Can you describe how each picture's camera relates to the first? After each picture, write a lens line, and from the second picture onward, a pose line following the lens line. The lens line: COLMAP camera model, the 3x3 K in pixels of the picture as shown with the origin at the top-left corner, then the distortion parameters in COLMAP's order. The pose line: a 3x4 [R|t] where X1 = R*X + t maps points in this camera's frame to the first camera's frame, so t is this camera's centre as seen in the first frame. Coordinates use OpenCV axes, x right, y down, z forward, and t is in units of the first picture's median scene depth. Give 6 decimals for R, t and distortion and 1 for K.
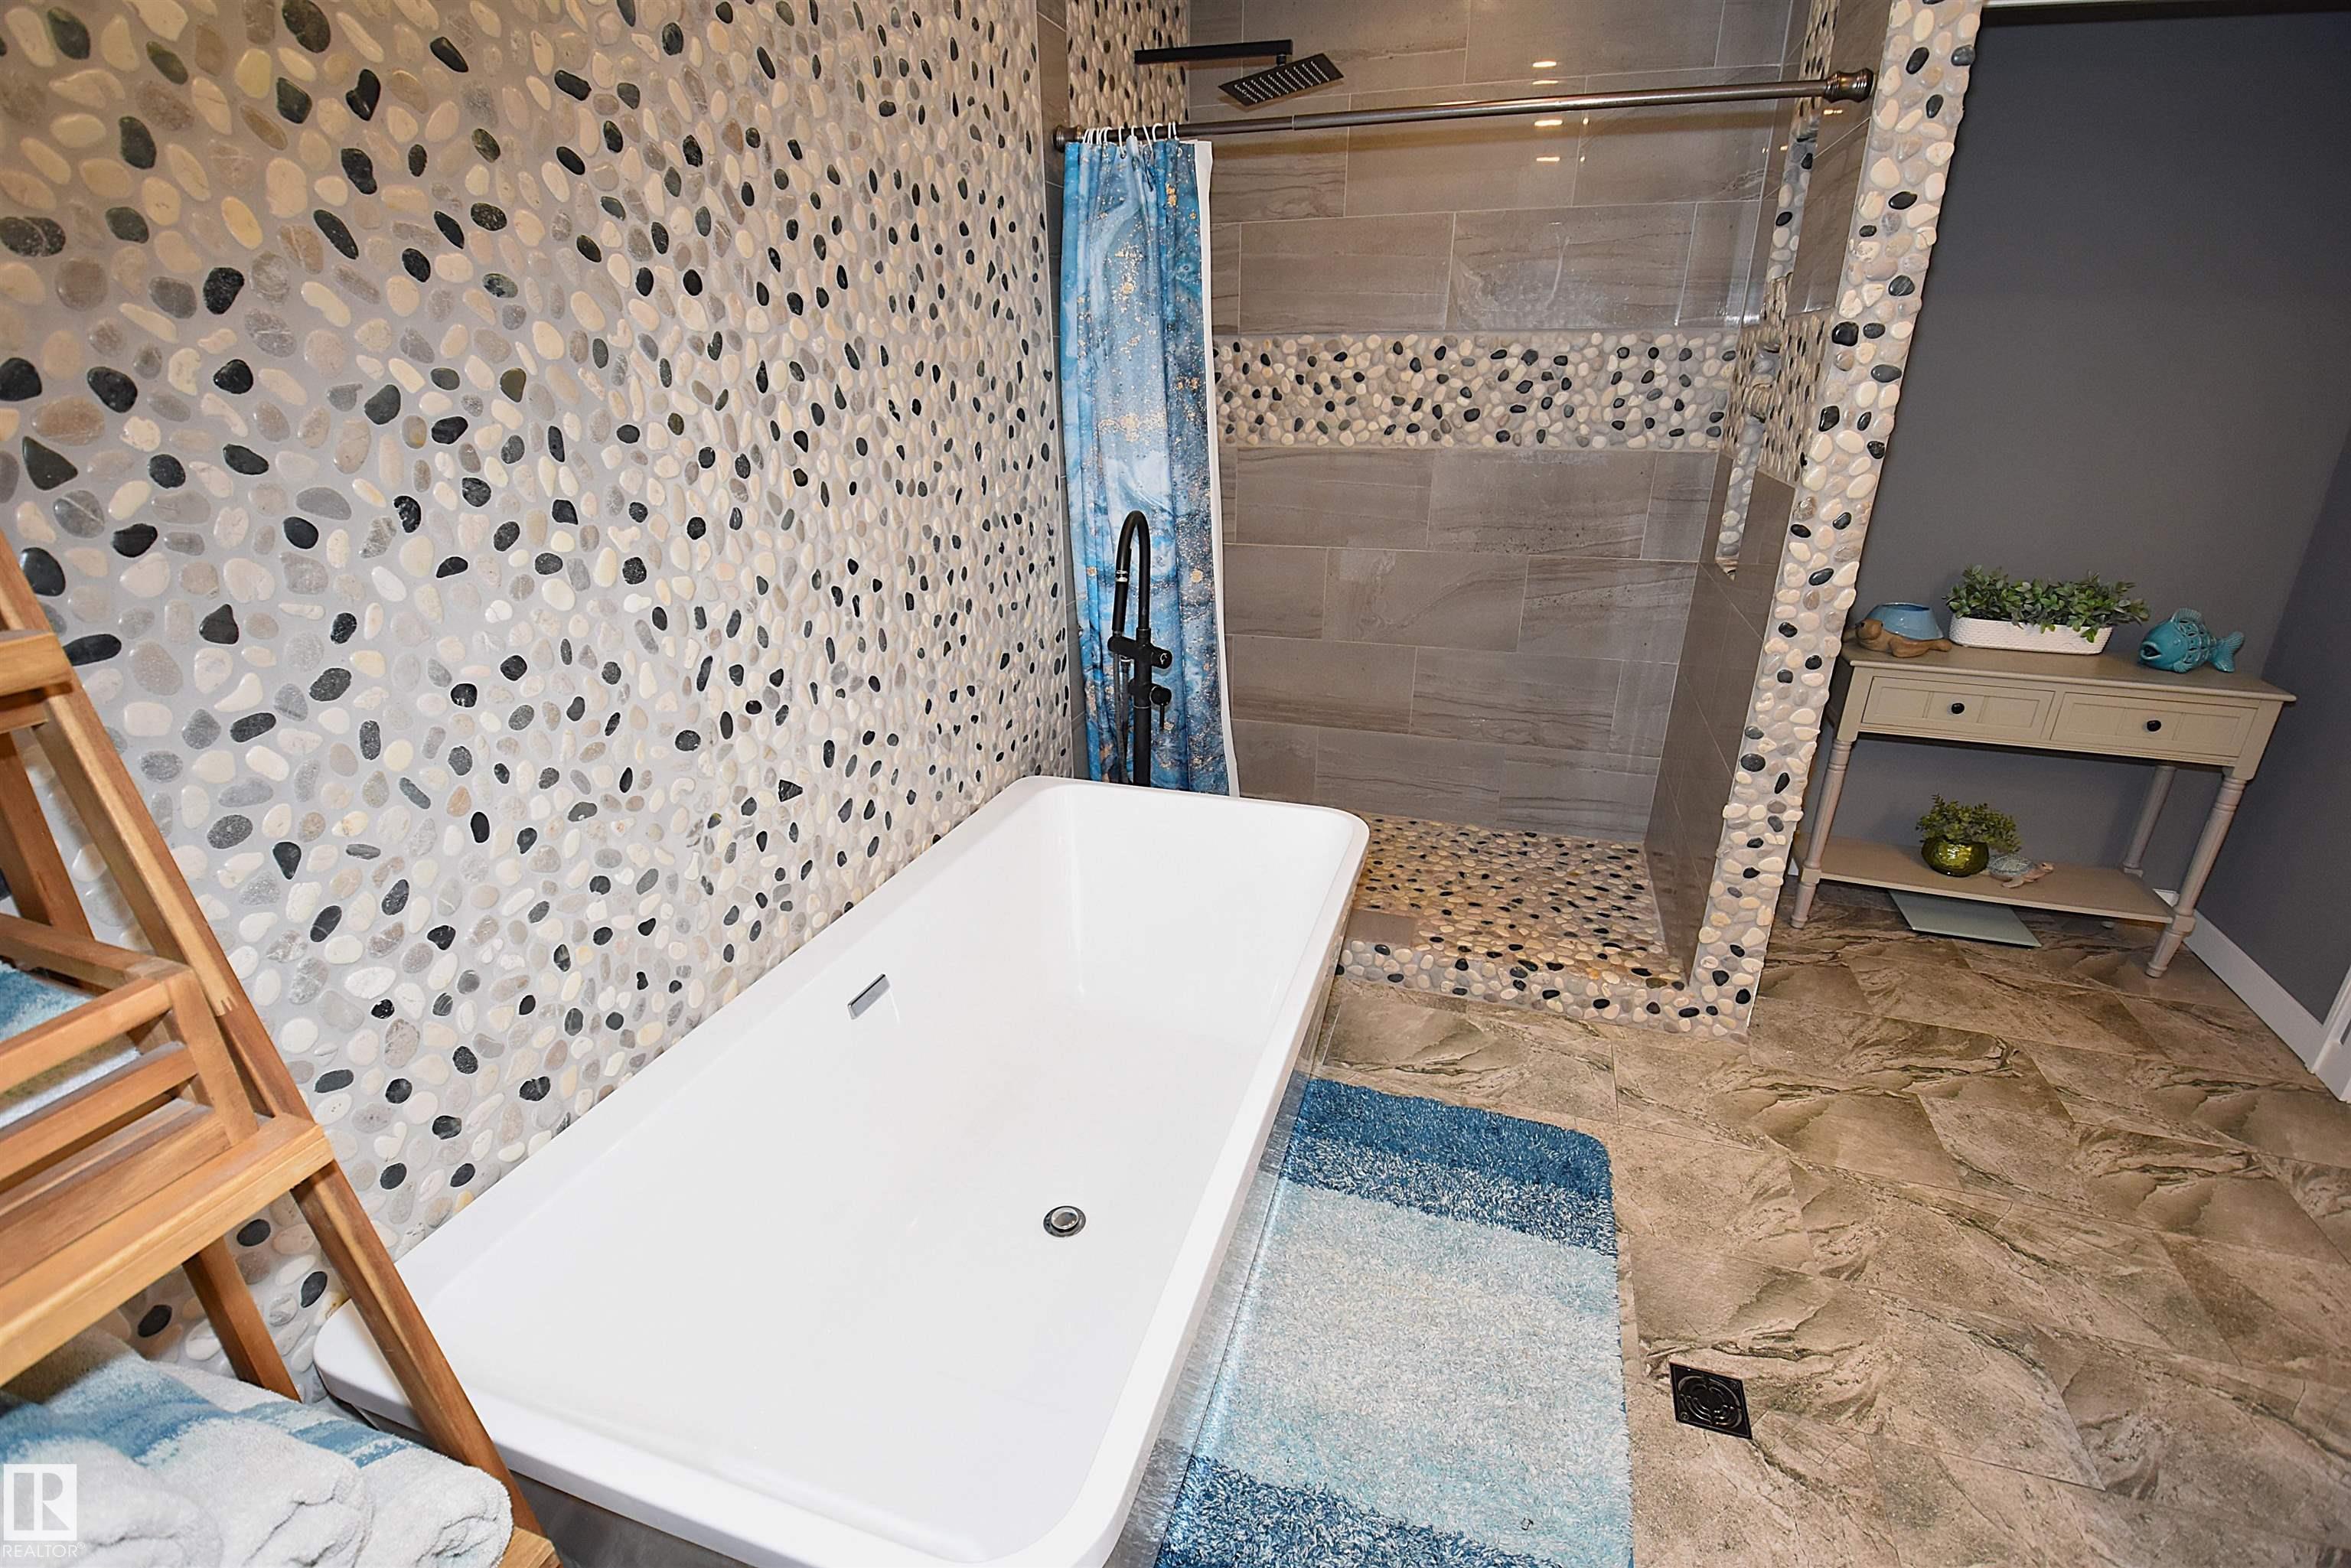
lens RADIAL K [[1055.6, 0, 1165.5], [0, 1055.6, 857.0], [0, 0, 1]] dist [0.005486, -0.014337]
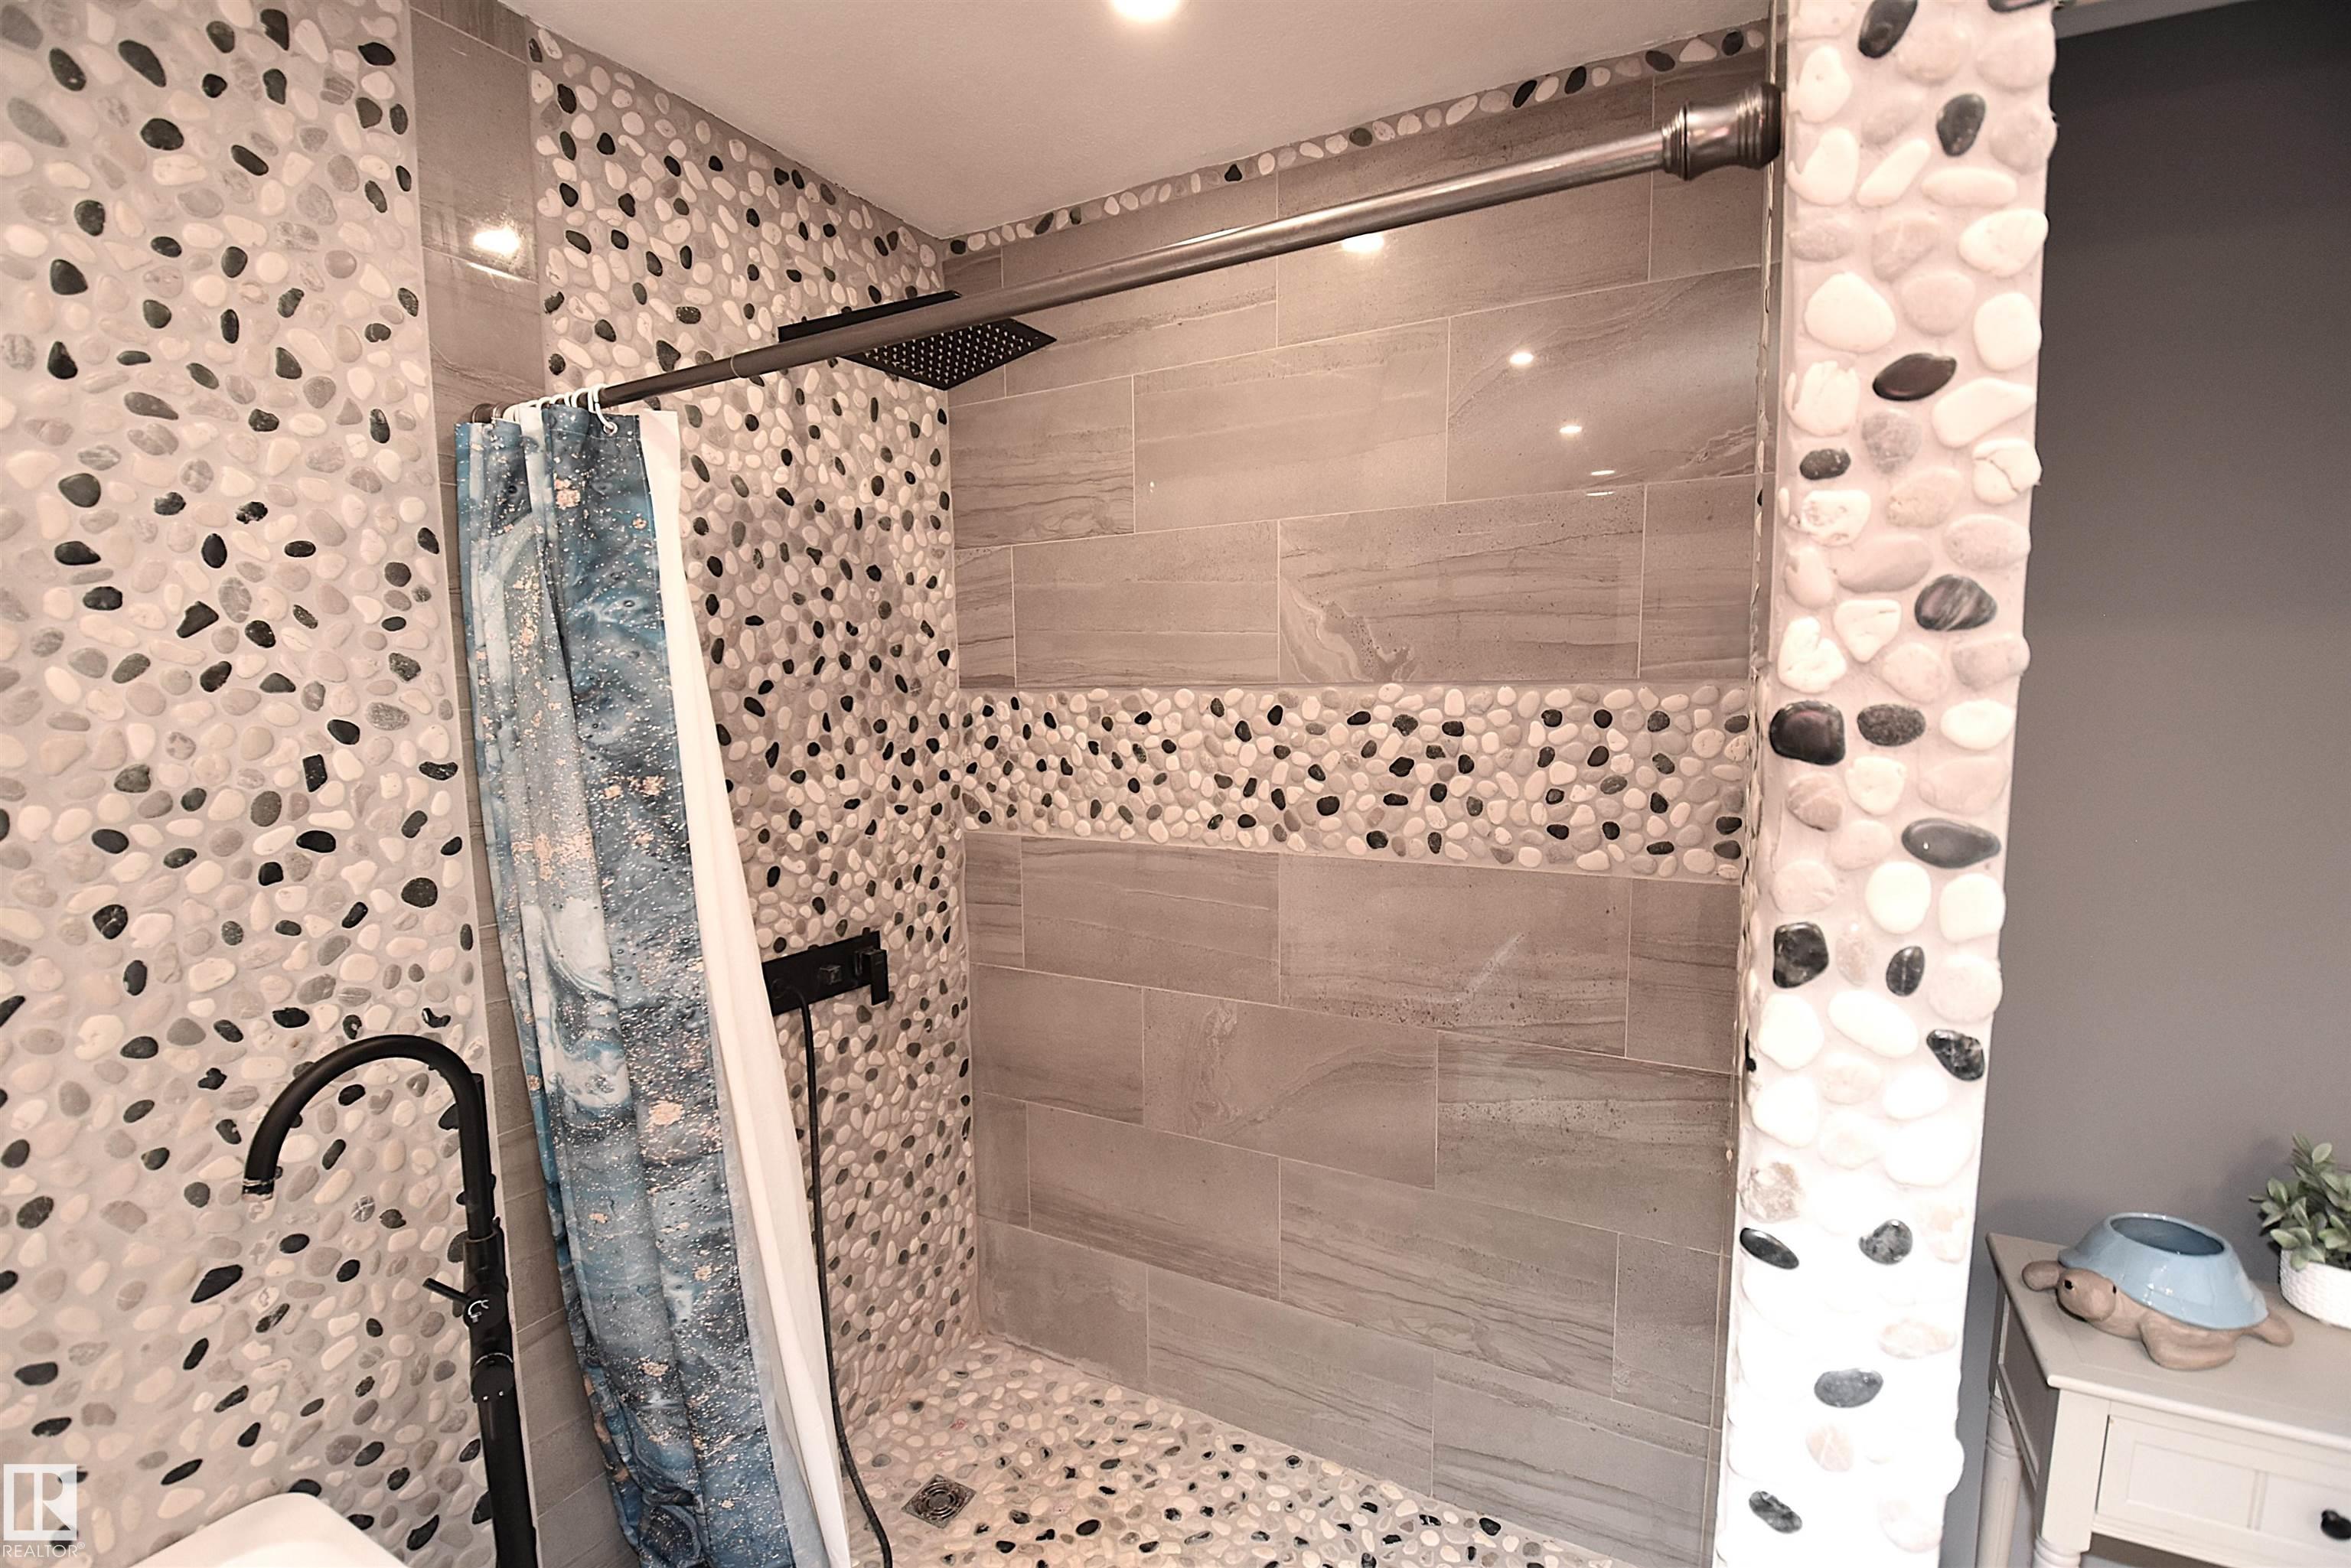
lens RADIAL K [[1055.6, 0, 1186.2], [0, 1055.6, 830.9], [0, 0, 1]] dist [0.005486, -0.014337]
pose [[0.984227, 0.017761, -0.176014, 0.473074], [-0.068572, 0.955466, -0.287025, -0.328632], [0.163078, 0.294568, 0.941613, 0.605209]]
